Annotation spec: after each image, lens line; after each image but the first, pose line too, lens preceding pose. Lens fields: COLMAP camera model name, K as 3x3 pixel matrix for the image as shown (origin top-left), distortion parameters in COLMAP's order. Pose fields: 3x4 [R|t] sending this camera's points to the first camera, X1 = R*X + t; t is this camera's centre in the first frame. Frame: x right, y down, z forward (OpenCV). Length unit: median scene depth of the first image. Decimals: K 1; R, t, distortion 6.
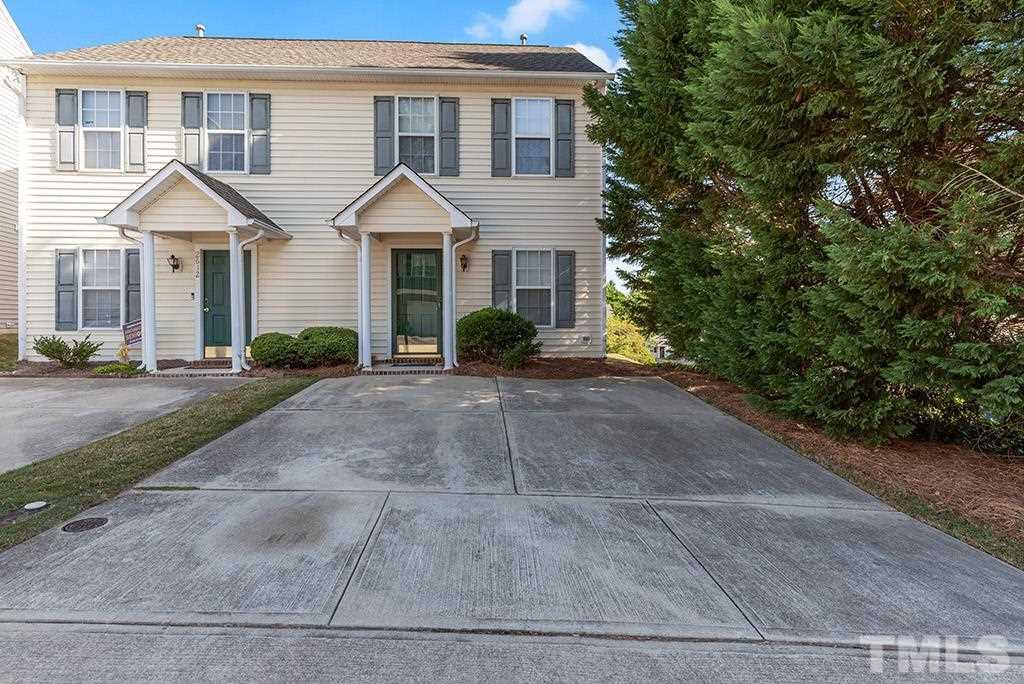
lens RADIAL K [[505.8, 0, 511.3], [0, 505.8, 318.0], [0, 0, 1]] dist [0.000213, -0.000320]
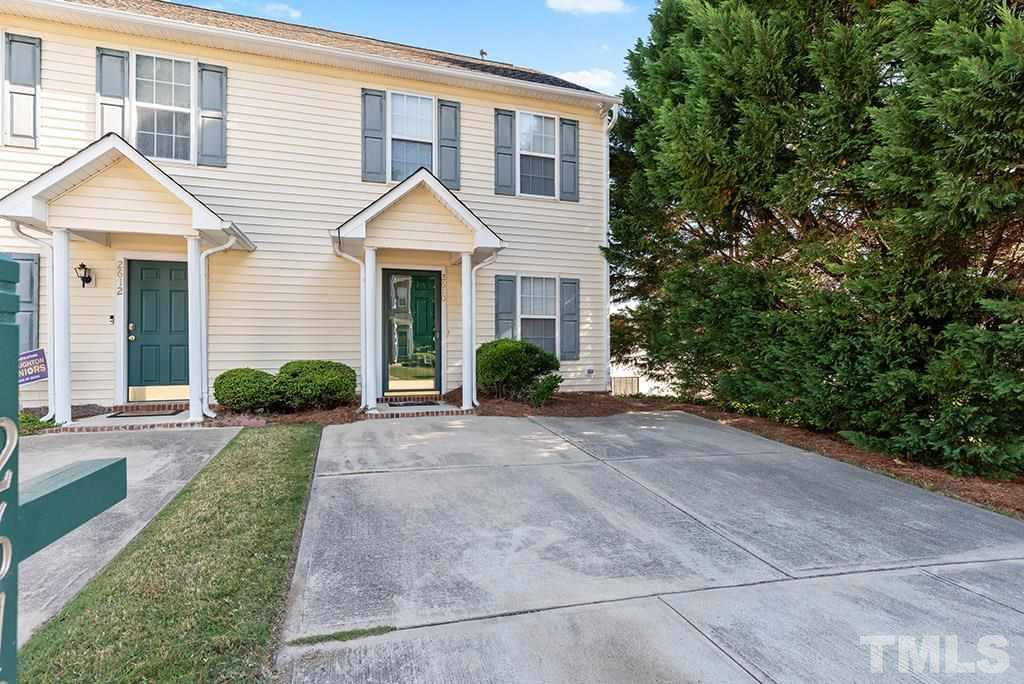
lens RADIAL K [[495.9, 0, 512.0], [0, 495.9, 342.0], [0, 0, 1]] dist [0.000849, -0.000336]
pose [[0.967001, 0.006234, 0.254696, -0.243060], [-0.004608, 0.999965, -0.006983, -0.007687], [-0.254731, 0.005579, 0.966996, 0.136158]]
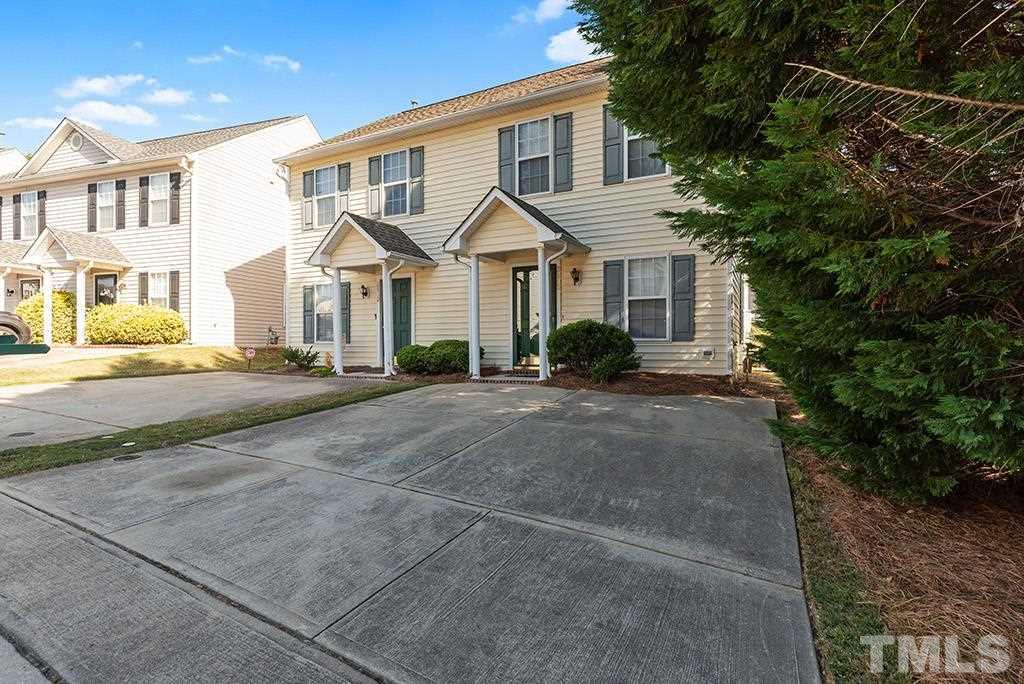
lens RADIAL K [[495.9, 0, 512.0], [0, 495.9, 342.0], [0, 0, 1]] dist [0.000849, -0.000336]
pose [[0.867109, -0.001304, -0.498117, 0.293588], [0.004411, 0.999977, 0.005060, 0.016121], [0.498099, -0.006585, 0.867095, 0.085913]]
